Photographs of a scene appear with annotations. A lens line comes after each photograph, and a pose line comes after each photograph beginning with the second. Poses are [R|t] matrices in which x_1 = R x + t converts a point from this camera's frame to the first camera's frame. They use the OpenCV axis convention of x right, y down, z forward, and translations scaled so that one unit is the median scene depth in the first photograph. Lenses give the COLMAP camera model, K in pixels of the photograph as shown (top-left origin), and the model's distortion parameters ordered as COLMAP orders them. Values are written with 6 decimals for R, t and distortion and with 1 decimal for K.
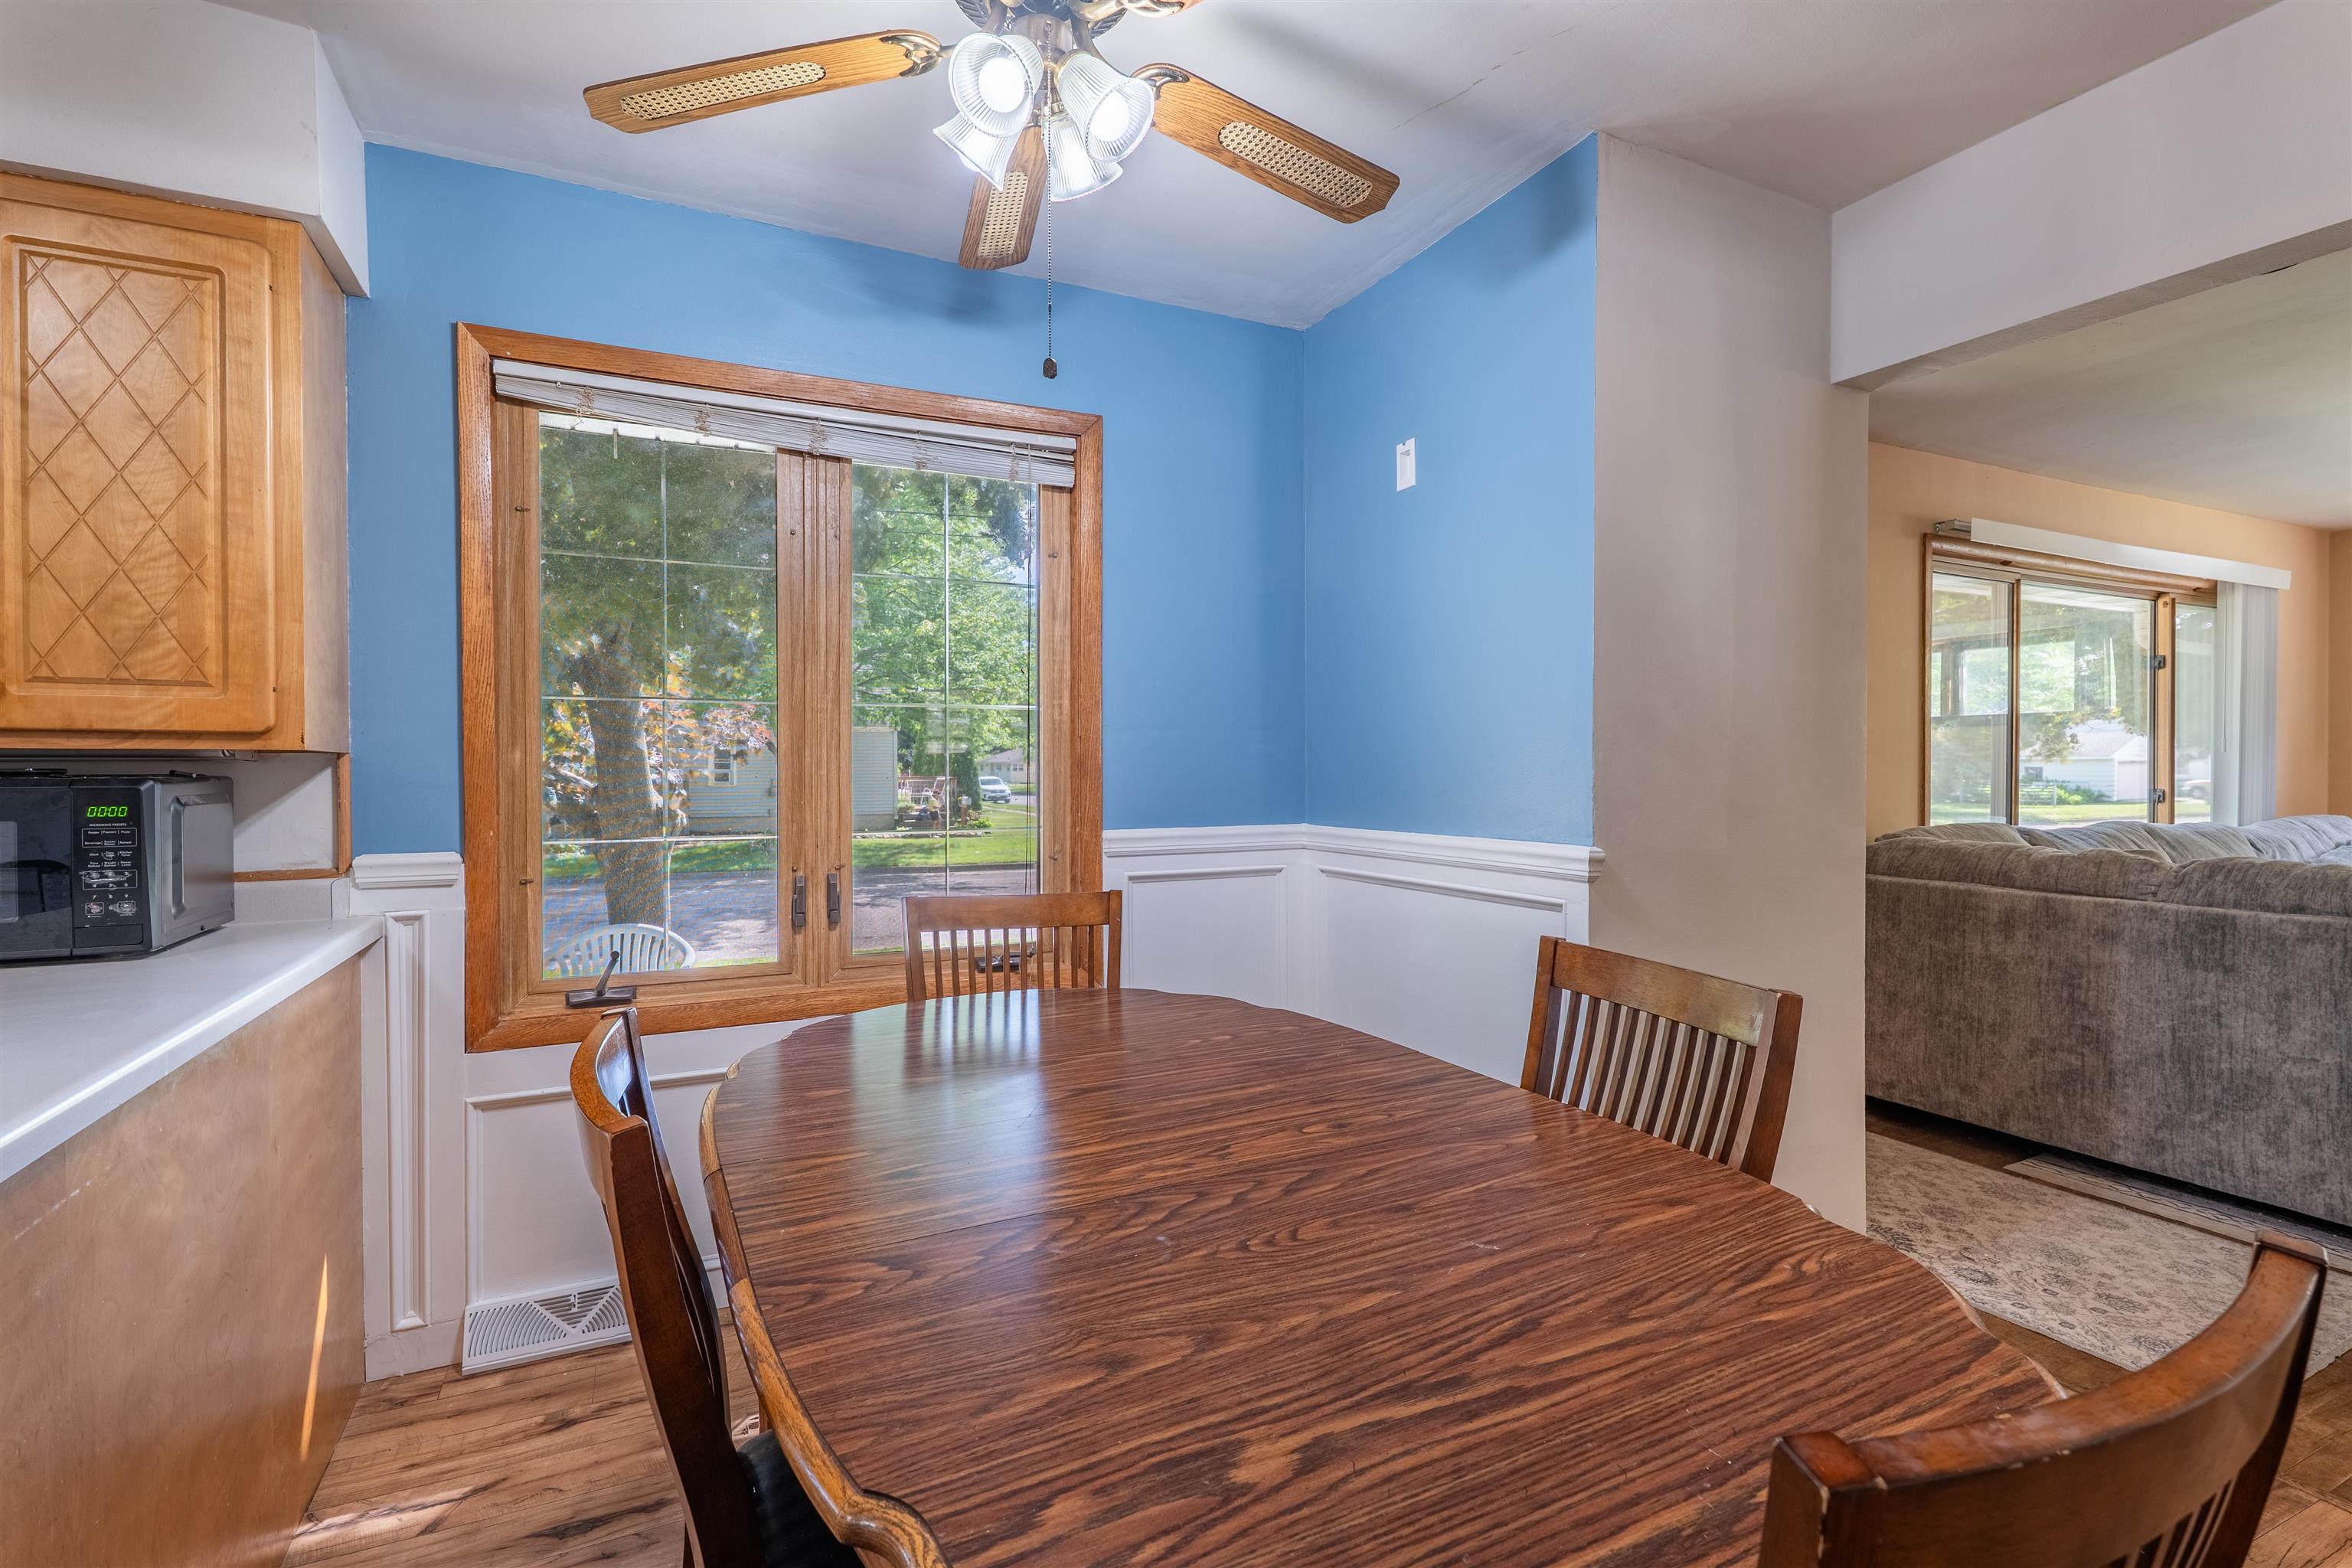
lens RADIAL K [[1087.2, 0, 1176.7], [0, 1087.2, 779.5], [0, 0, 1]] dist [0.003780, 0.001103]
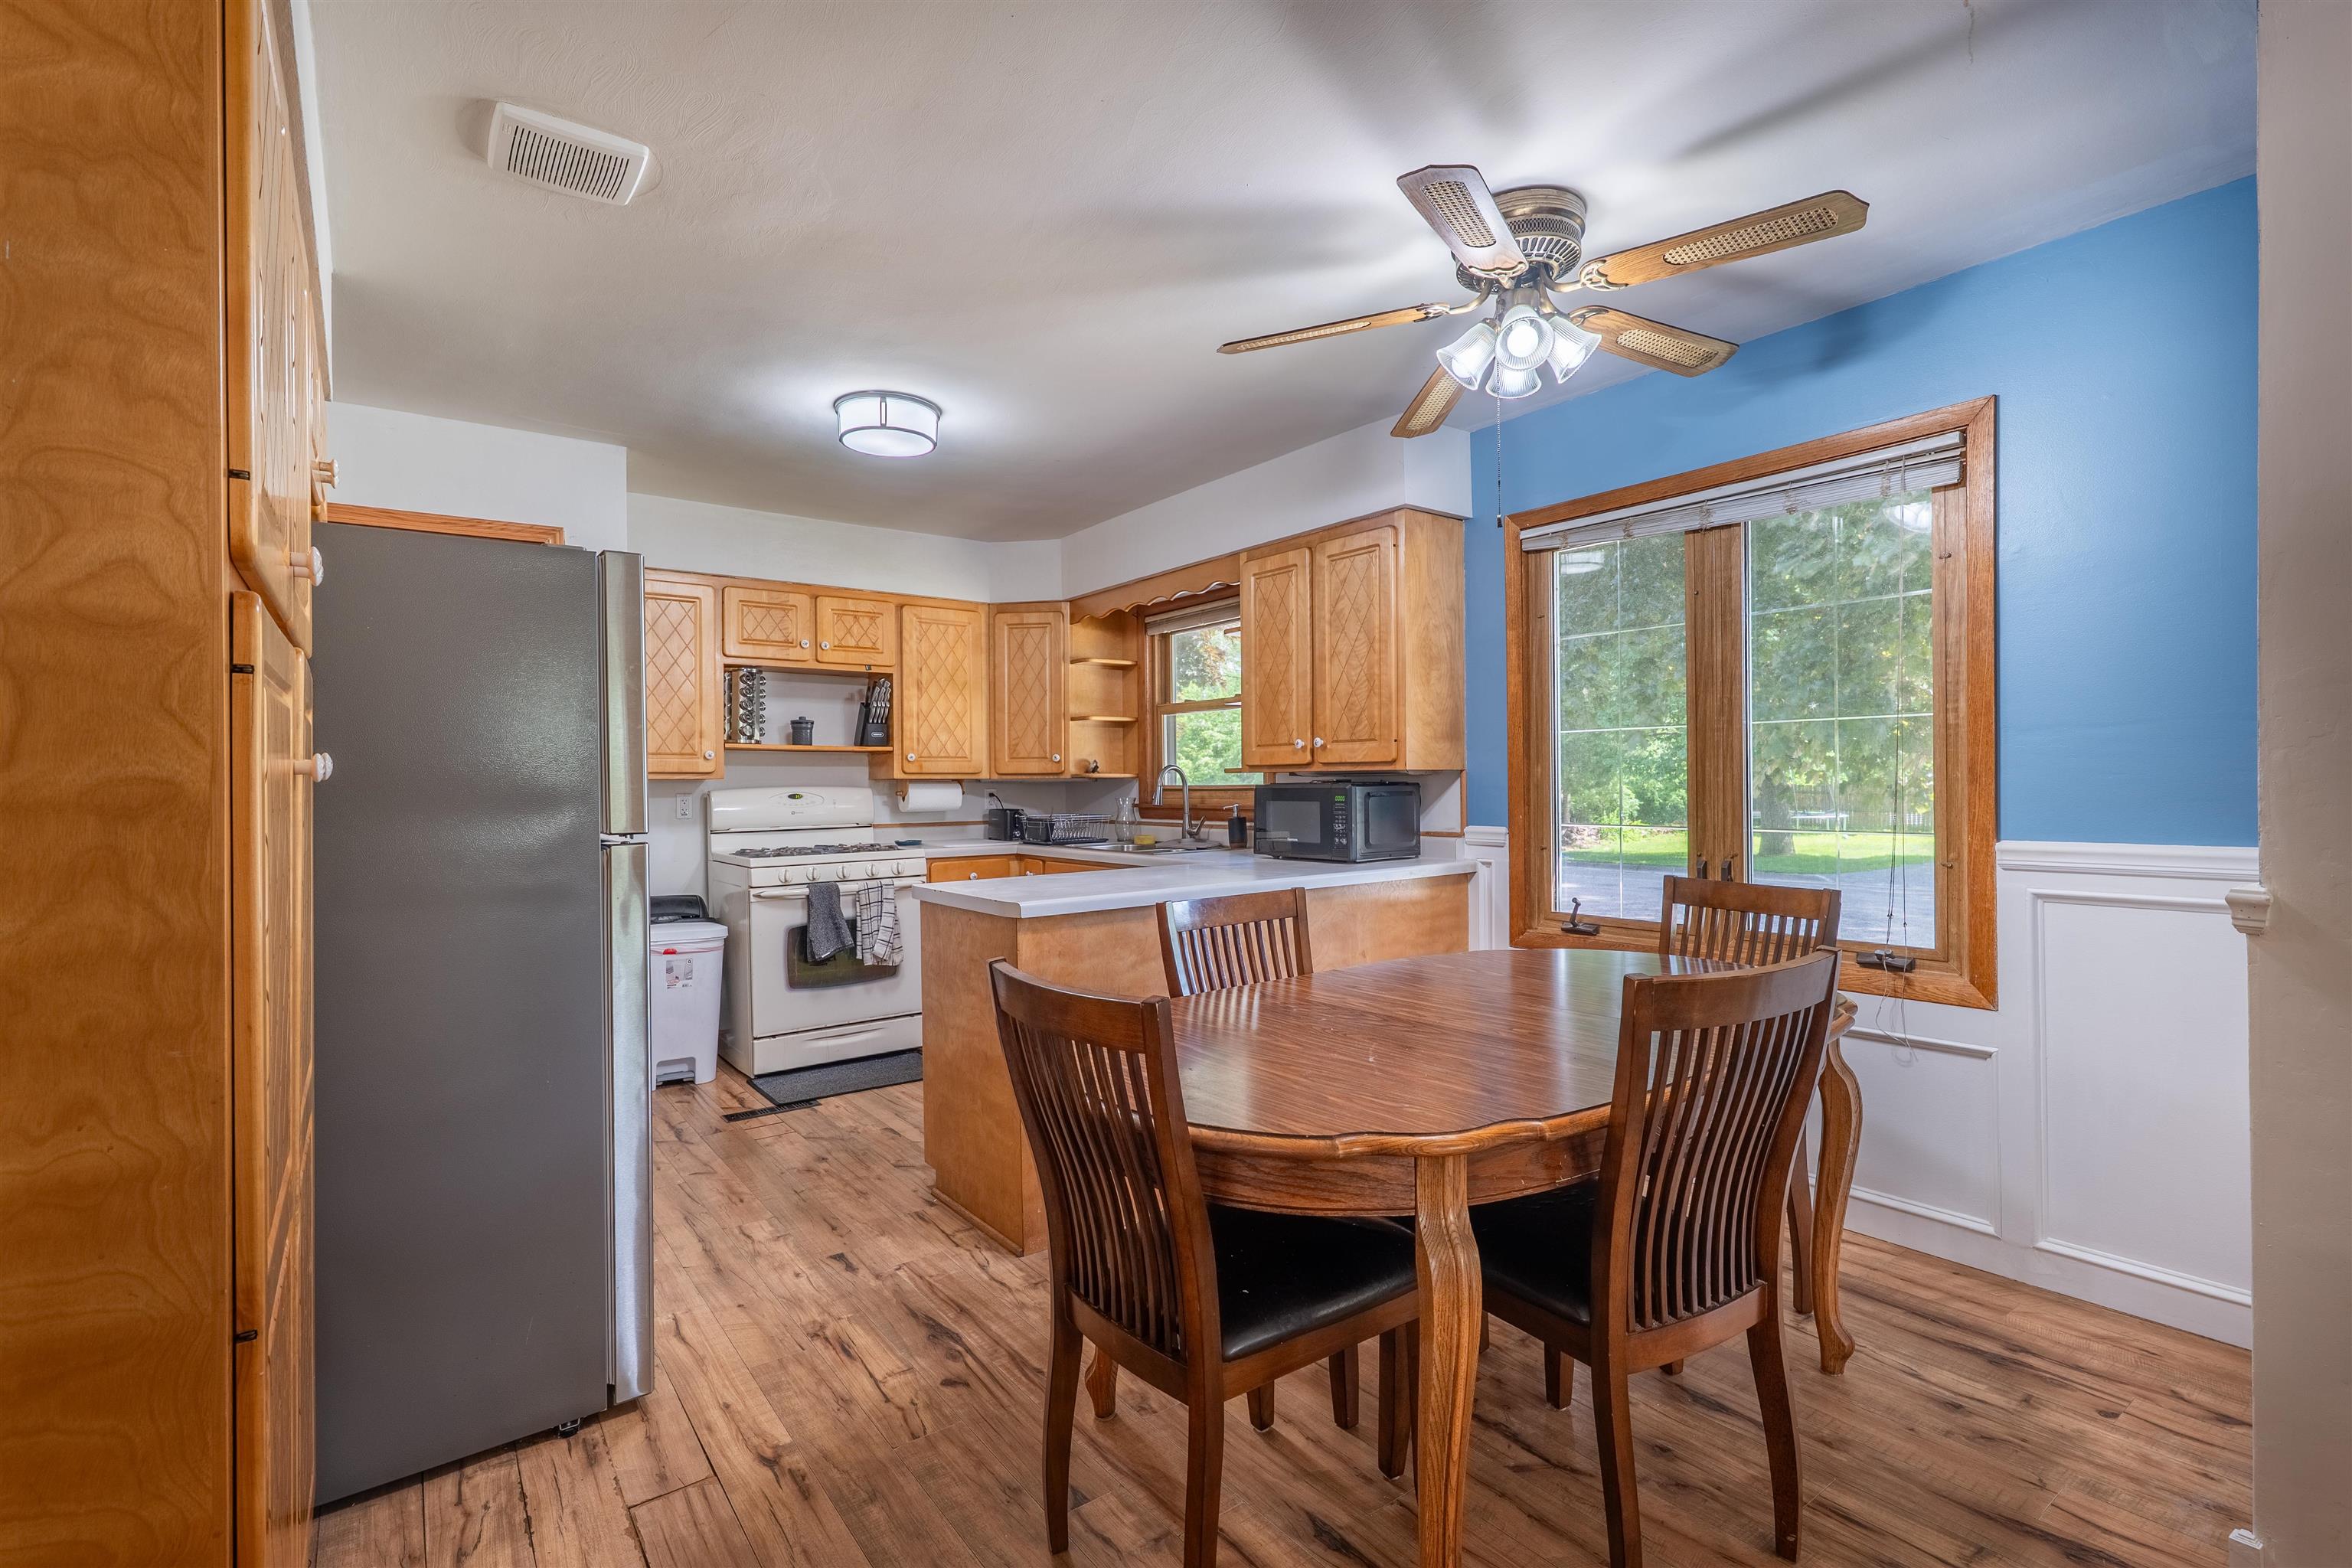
lens RADIAL K [[1087.2, 0, 1175.5], [0, 1087.2, 777.0], [0, 0, 1]] dist [0.003780, 0.001103]
pose [[0.185134, -0.003971, -0.982705, 0.898011], [0.000157, 0.999992, -0.004011, -0.004793], [0.982713, 0.000588, 0.185133, 0.176413]]
